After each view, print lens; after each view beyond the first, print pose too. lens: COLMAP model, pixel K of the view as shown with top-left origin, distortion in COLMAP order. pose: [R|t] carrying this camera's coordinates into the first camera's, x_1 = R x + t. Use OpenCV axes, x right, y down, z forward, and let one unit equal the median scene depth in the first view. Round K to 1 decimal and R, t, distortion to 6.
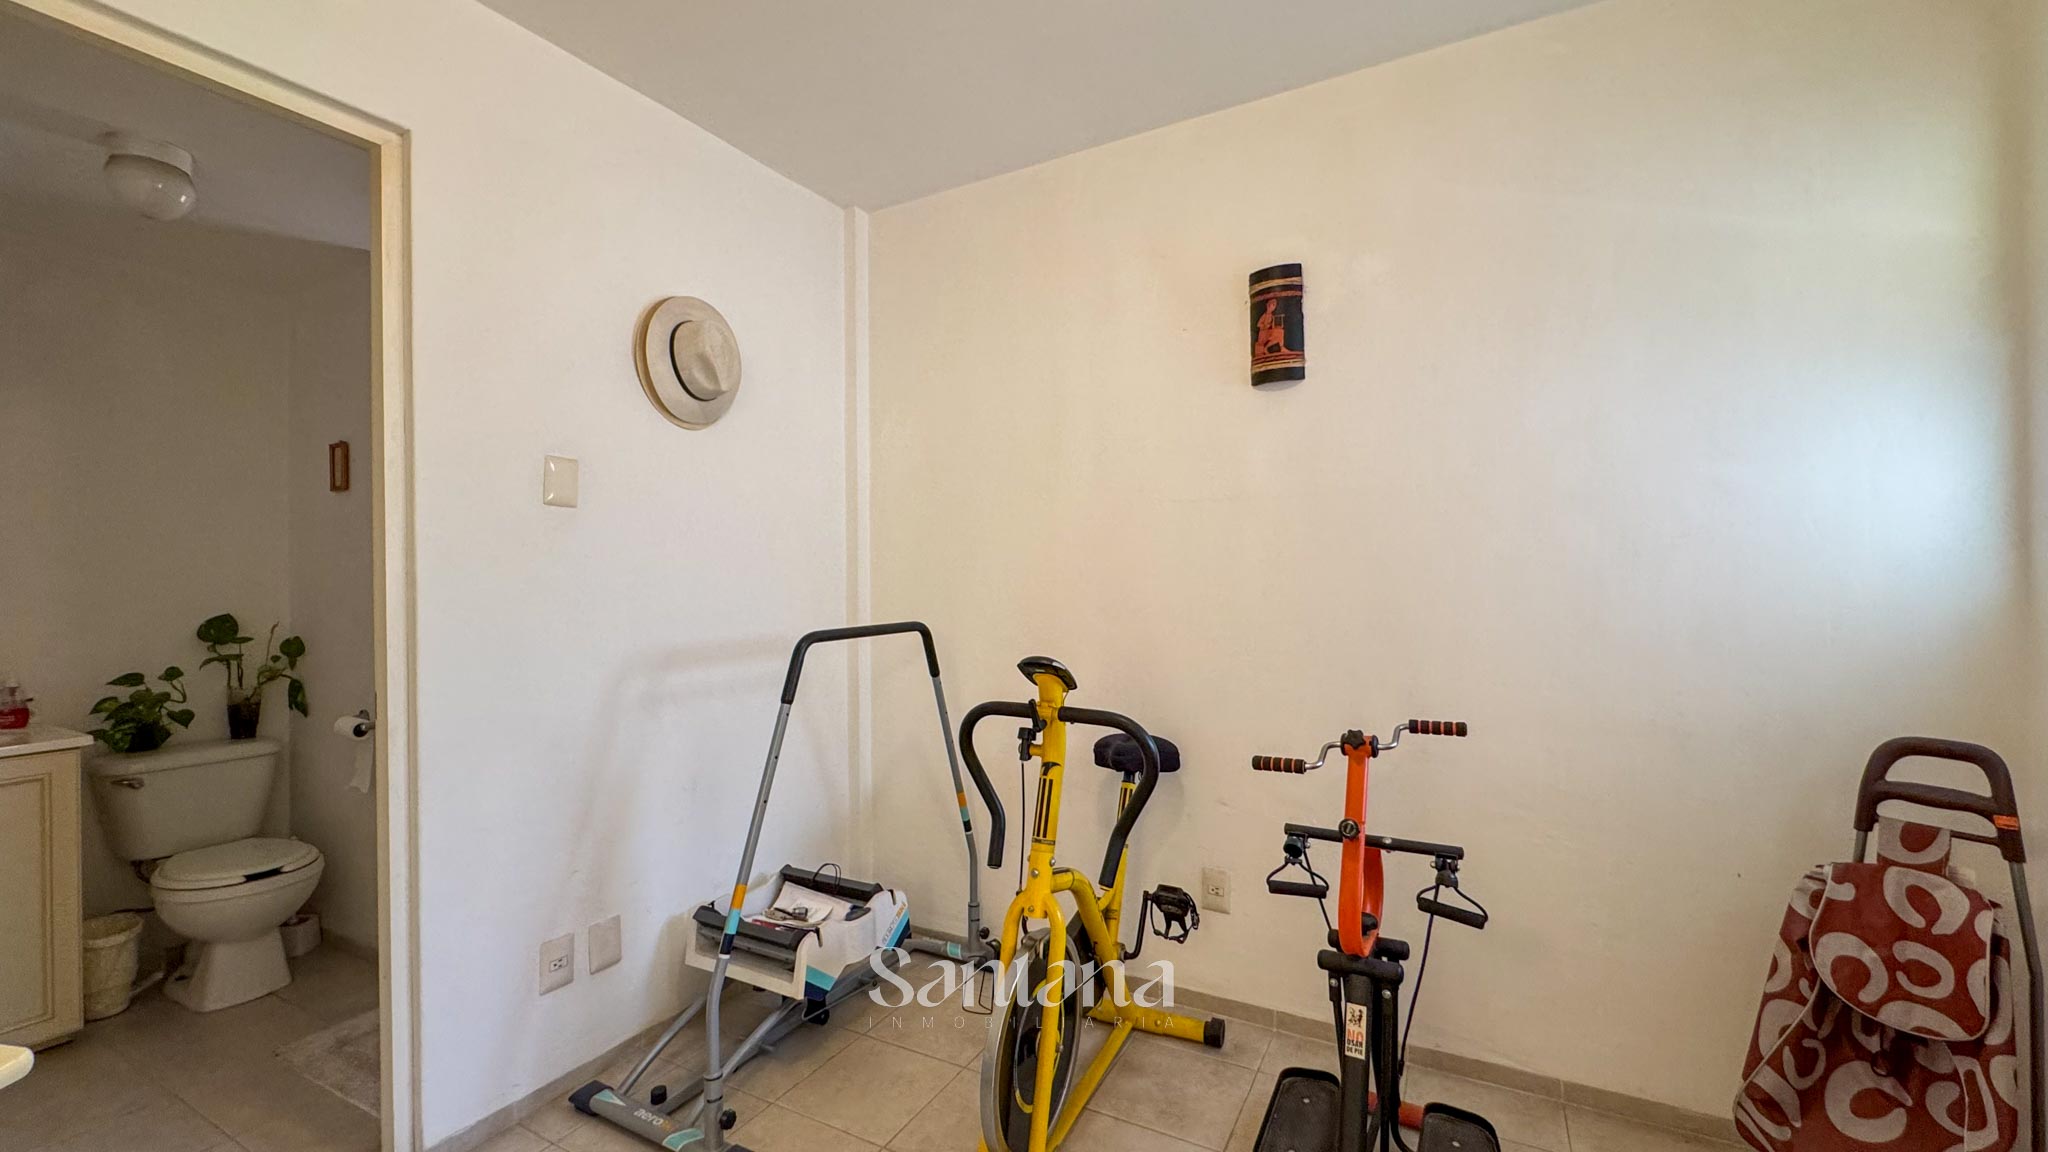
lens RADIAL K [[821.2, 0, 1024.0], [0, 821.2, 576.0], [0, 0, 1]] dist [-0.002473, 0.000104]
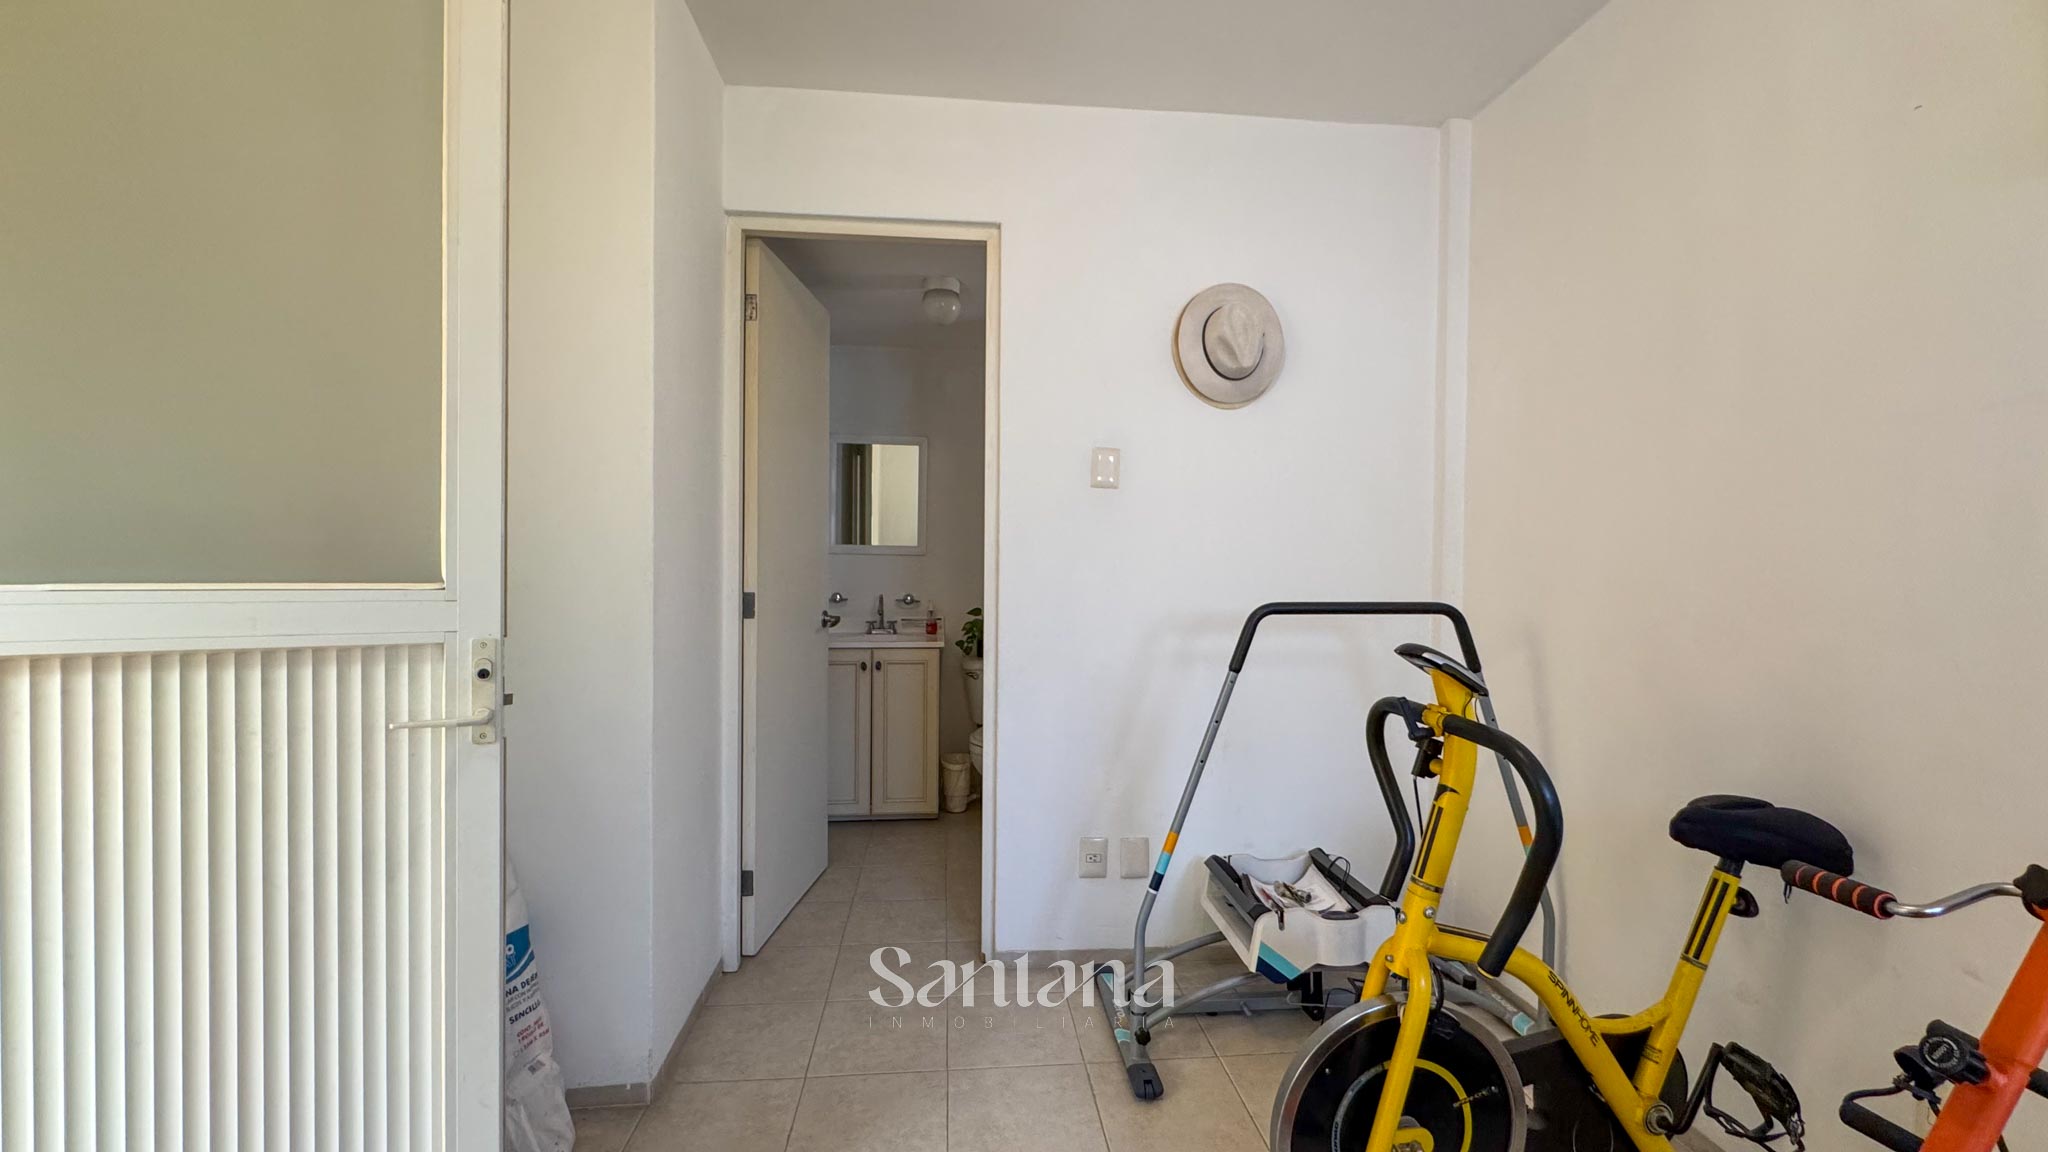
lens RADIAL K [[823.9, 0, 1026.0], [0, 823.9, 575.2], [0, 0, 1]] dist [-0.002143, 0.000449]
pose [[0.561429, 0.029824, -0.826987, 0.320178], [-0.015624, 0.999554, 0.025441, 0.012567], [0.827377, -0.001363, 0.561645, 0.178228]]
